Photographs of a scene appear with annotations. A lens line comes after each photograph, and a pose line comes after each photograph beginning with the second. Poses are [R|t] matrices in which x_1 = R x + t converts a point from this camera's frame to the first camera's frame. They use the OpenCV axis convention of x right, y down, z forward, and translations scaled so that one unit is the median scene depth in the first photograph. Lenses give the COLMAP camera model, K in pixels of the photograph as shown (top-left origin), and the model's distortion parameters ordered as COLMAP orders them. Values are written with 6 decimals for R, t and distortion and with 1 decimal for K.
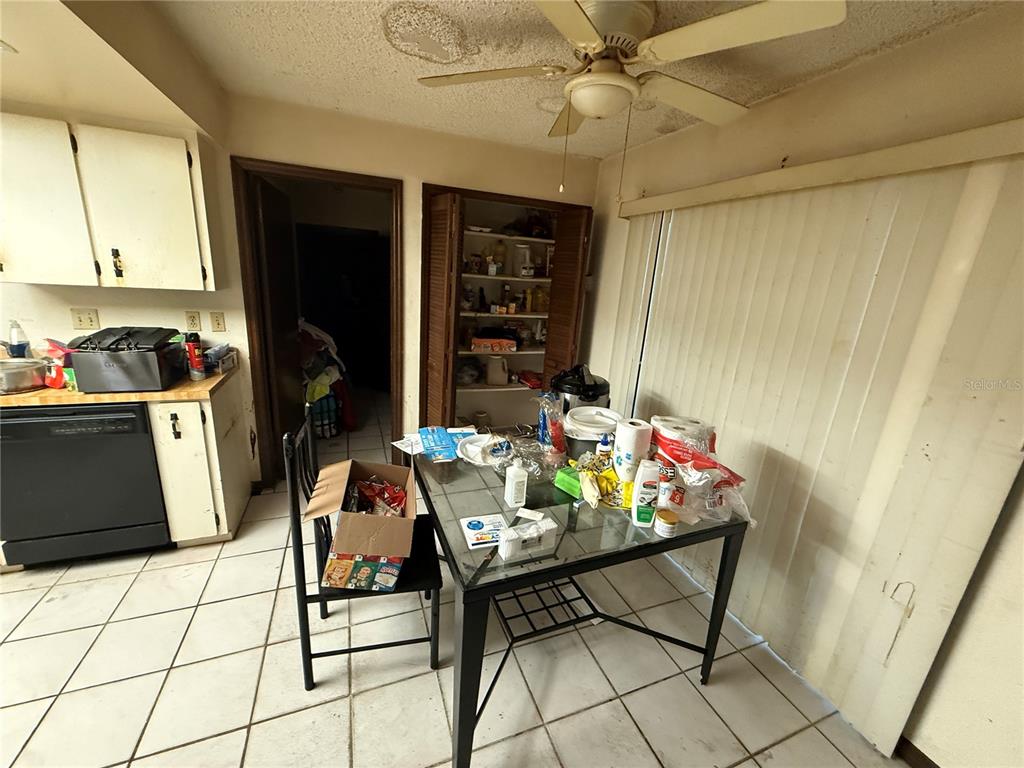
lens RADIAL K [[408.8, 0, 510.6], [0, 408.8, 383.9], [0, 0, 1]] dist [-0.001625, -0.000224]
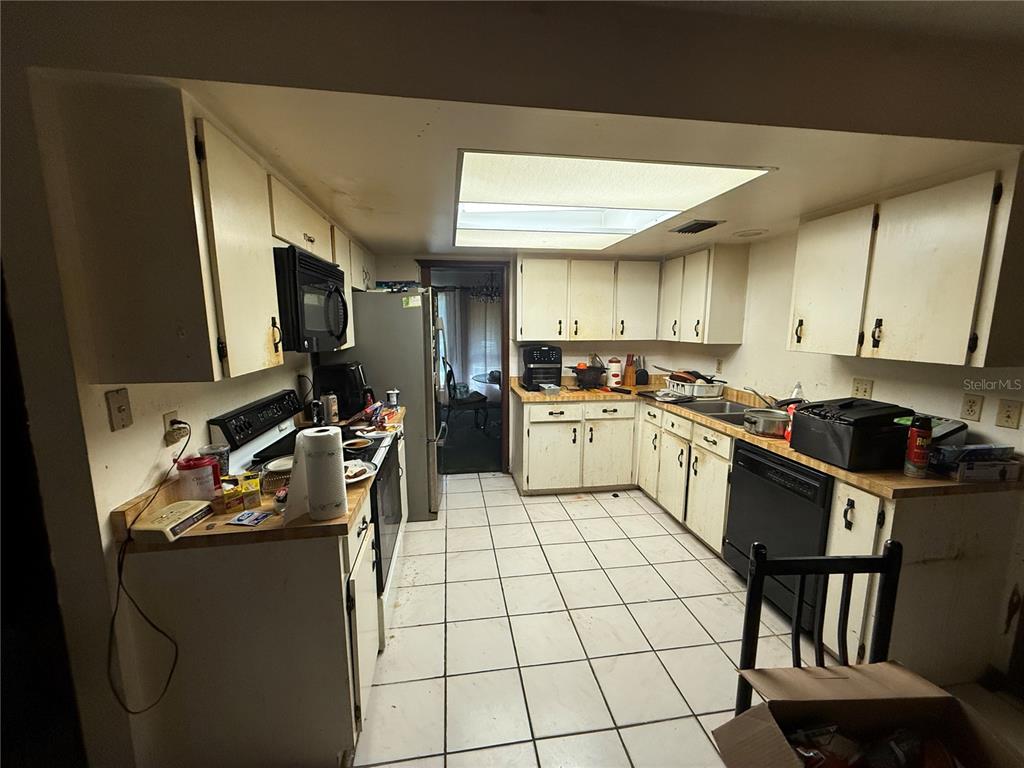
lens RADIAL K [[408.8, 0, 508.6], [0, 408.8, 383.9], [0, 0, 1]] dist [-0.001625, -0.000224]
pose [[-0.225397, 0.077798, -0.971156, 0.158762], [-0.270126, 0.952736, 0.139017, -0.084932], [0.936071, 0.293668, -0.193729, 0.418291]]
